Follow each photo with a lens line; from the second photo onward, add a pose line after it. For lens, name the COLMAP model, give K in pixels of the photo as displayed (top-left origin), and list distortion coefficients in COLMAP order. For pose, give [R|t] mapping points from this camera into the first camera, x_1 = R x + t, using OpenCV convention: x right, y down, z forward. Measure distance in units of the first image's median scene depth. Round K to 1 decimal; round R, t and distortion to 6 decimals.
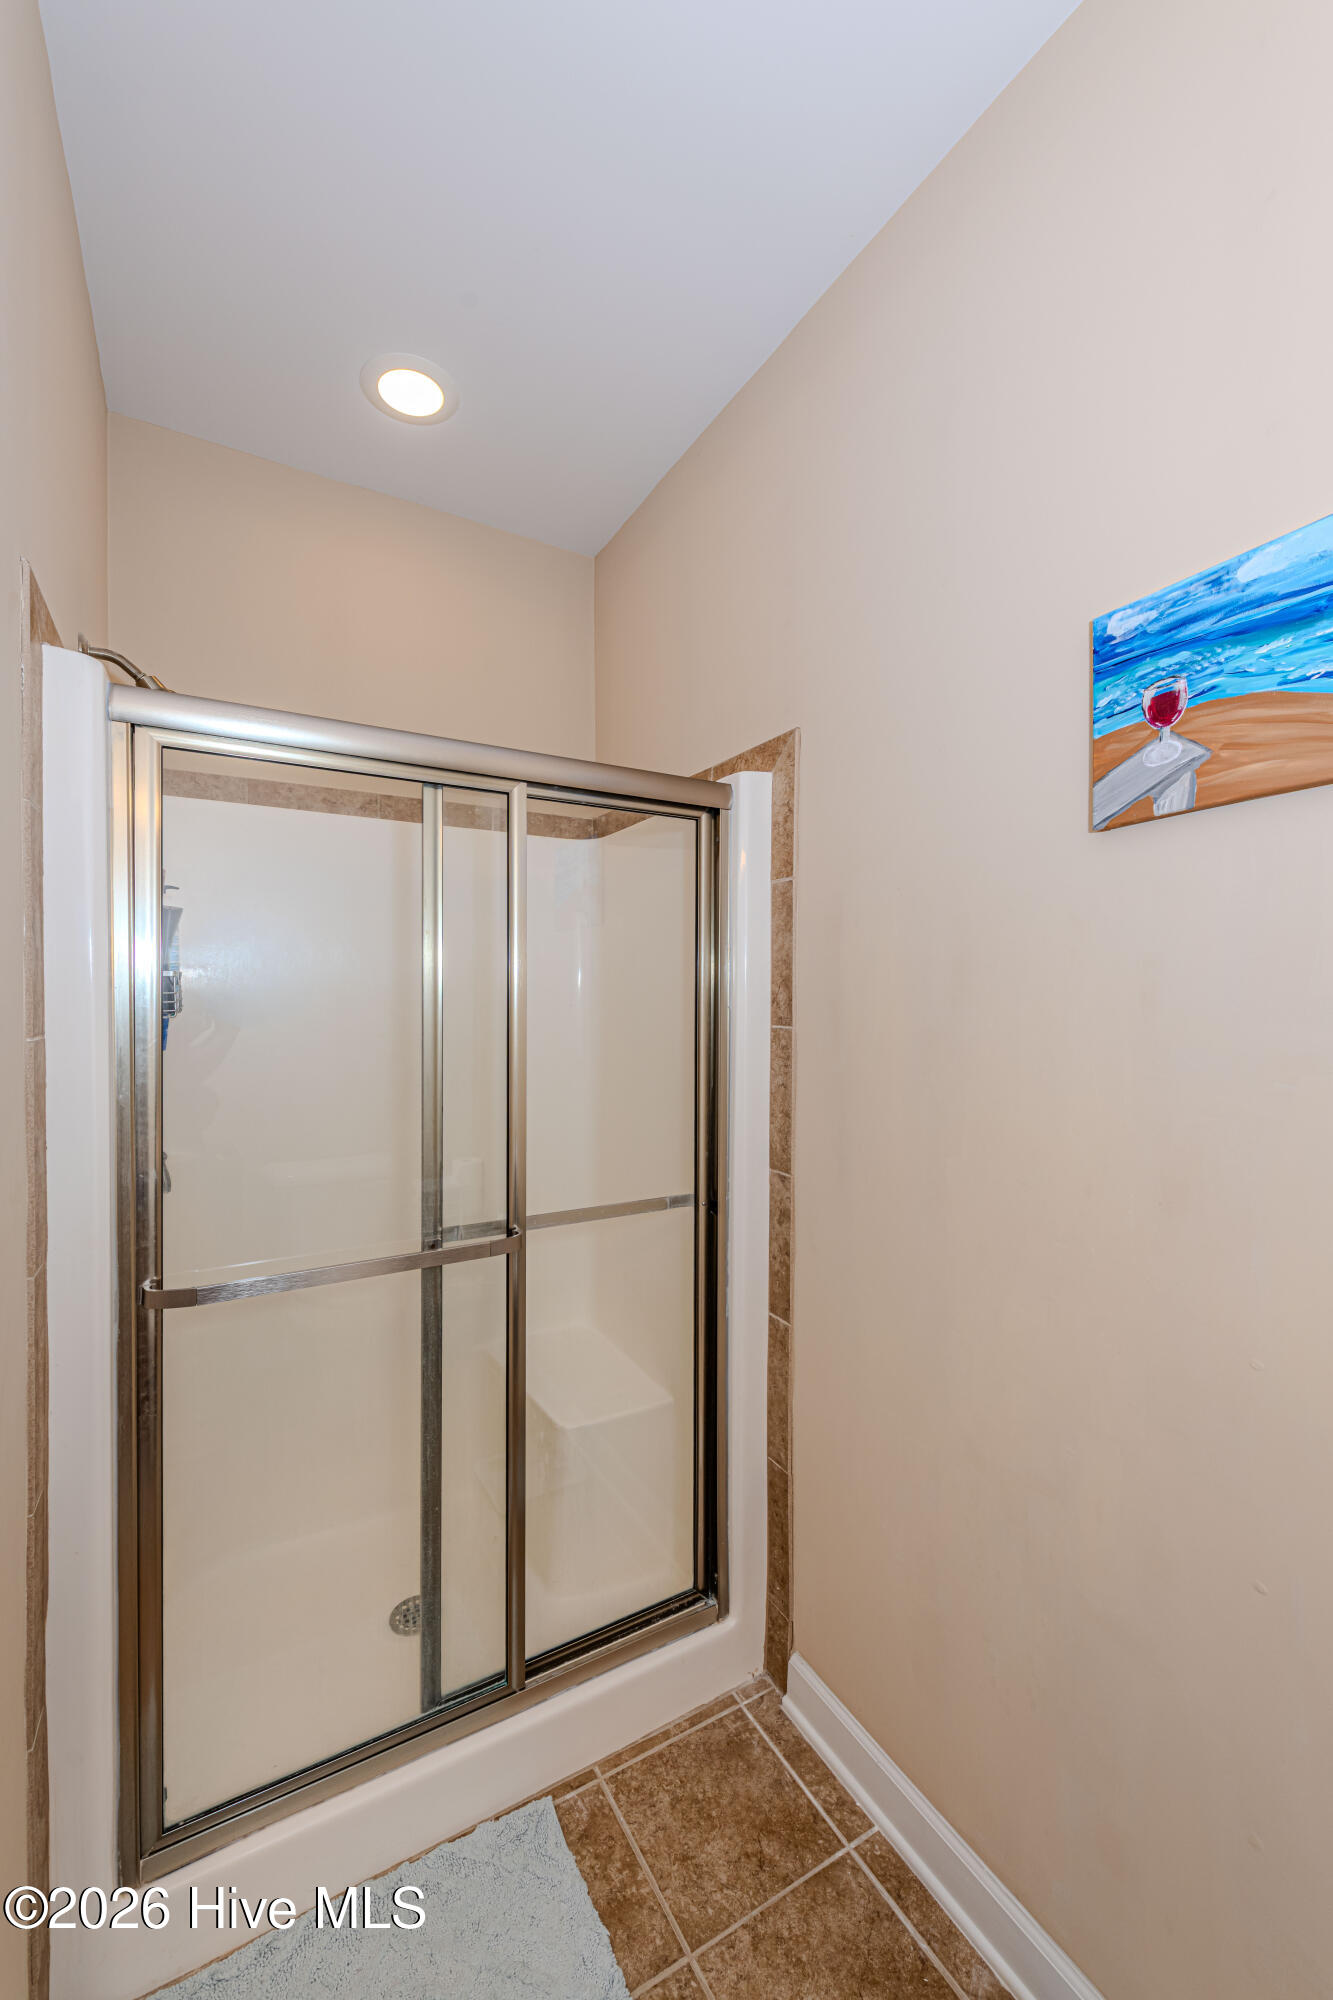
lens RADIAL K [[785.7, 0, 585.3], [0, 785.7, 998.2], [0, 0, 1]] dist [0.002182, -0.003318]
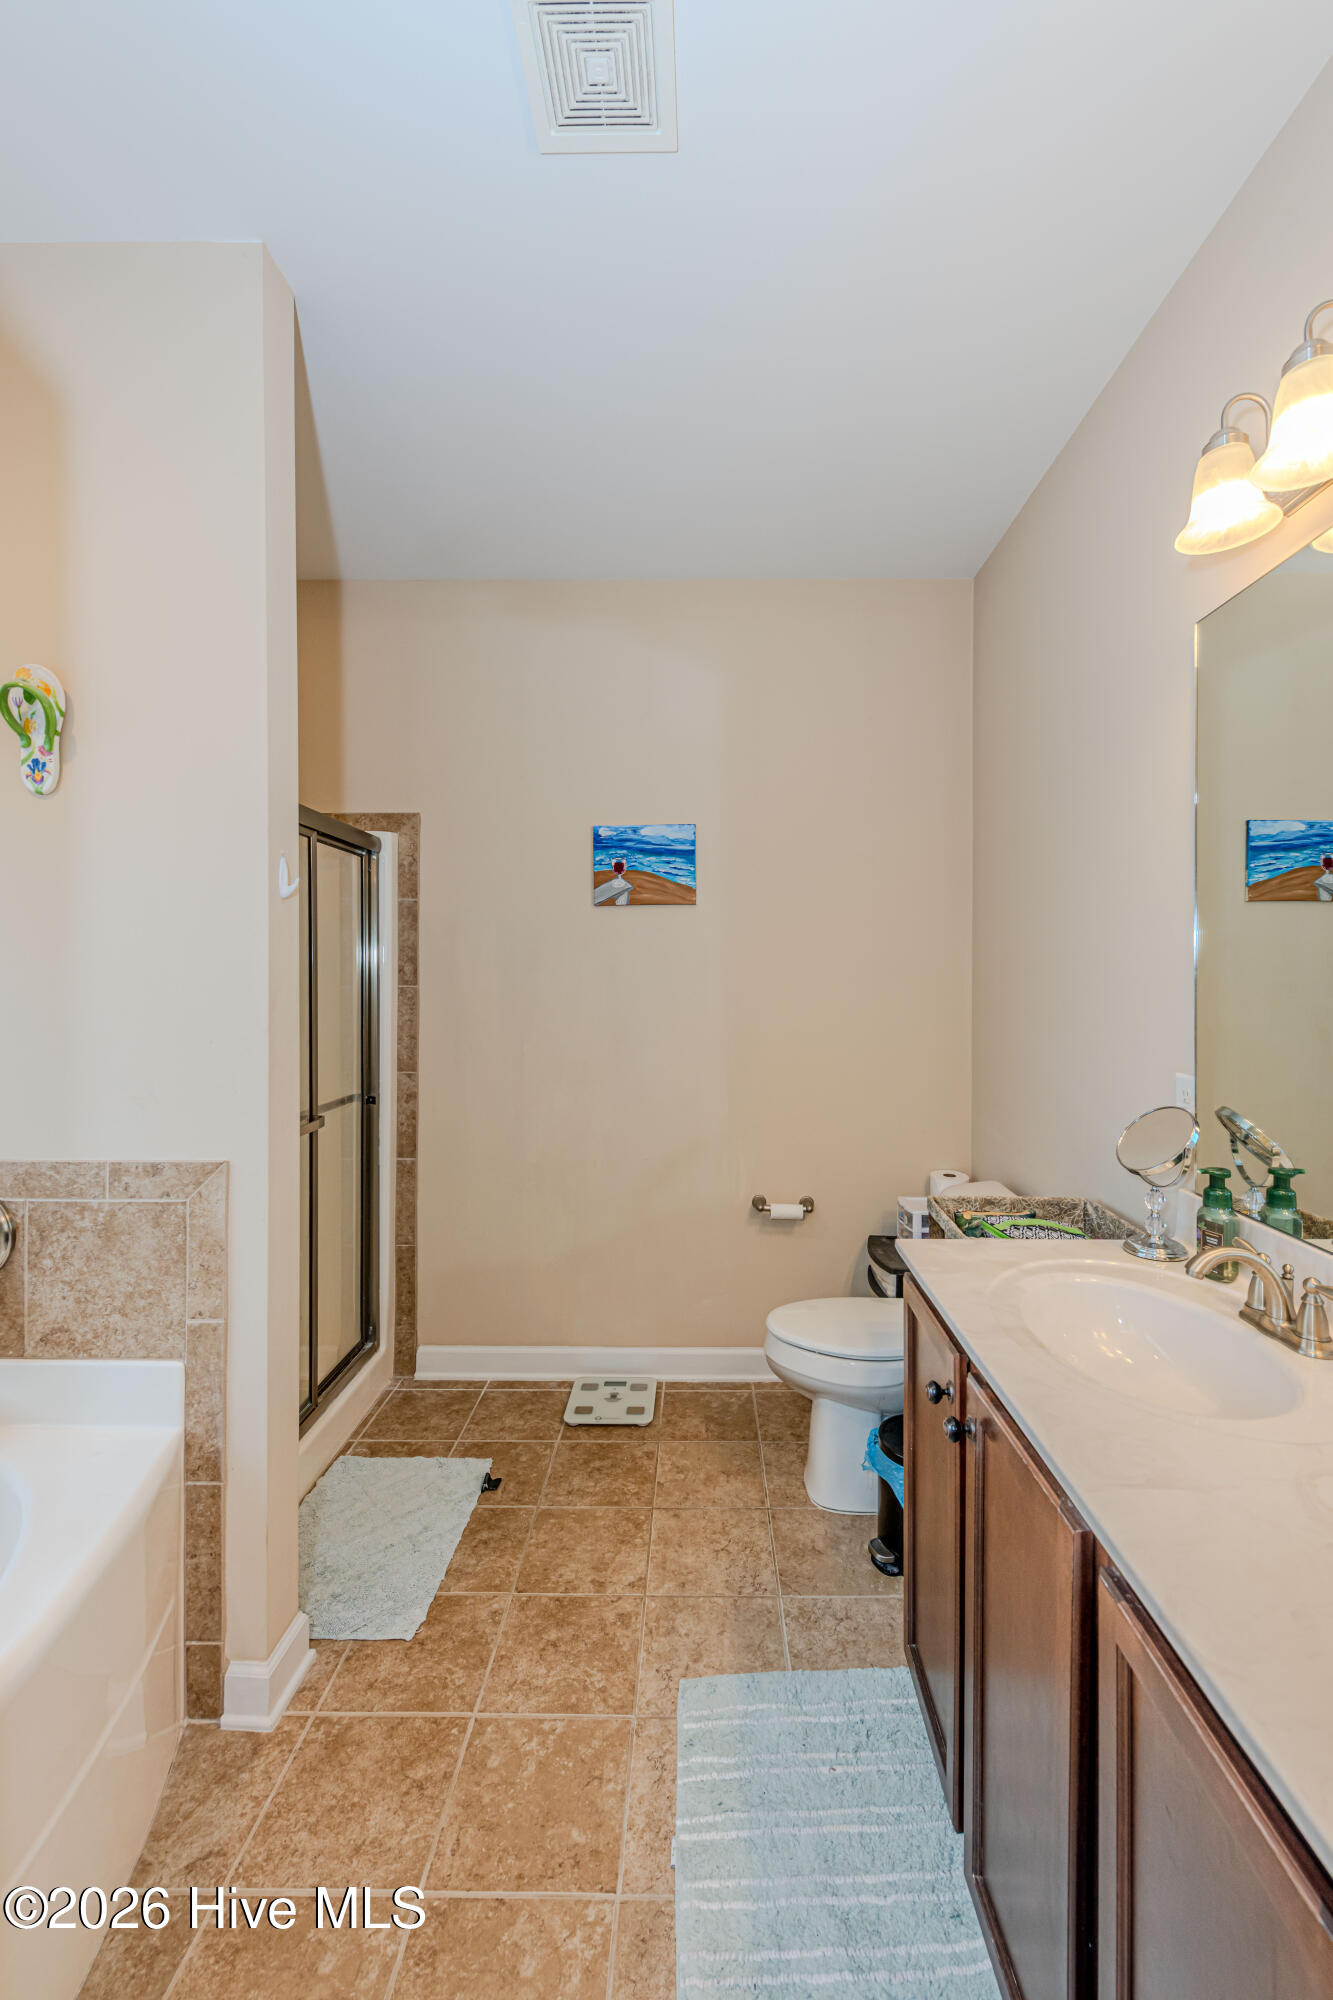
lens RADIAL K [[785.7, 0, 680.5], [0, 785.7, 992.3], [0, 0, 1]] dist [0.002182, -0.003318]
pose [[0.491993, -0.005487, 0.870582, -1.062336], [0.000448, 0.999982, 0.006050, 0.045141], [-0.870599, -0.002587, 0.491987, -0.393233]]
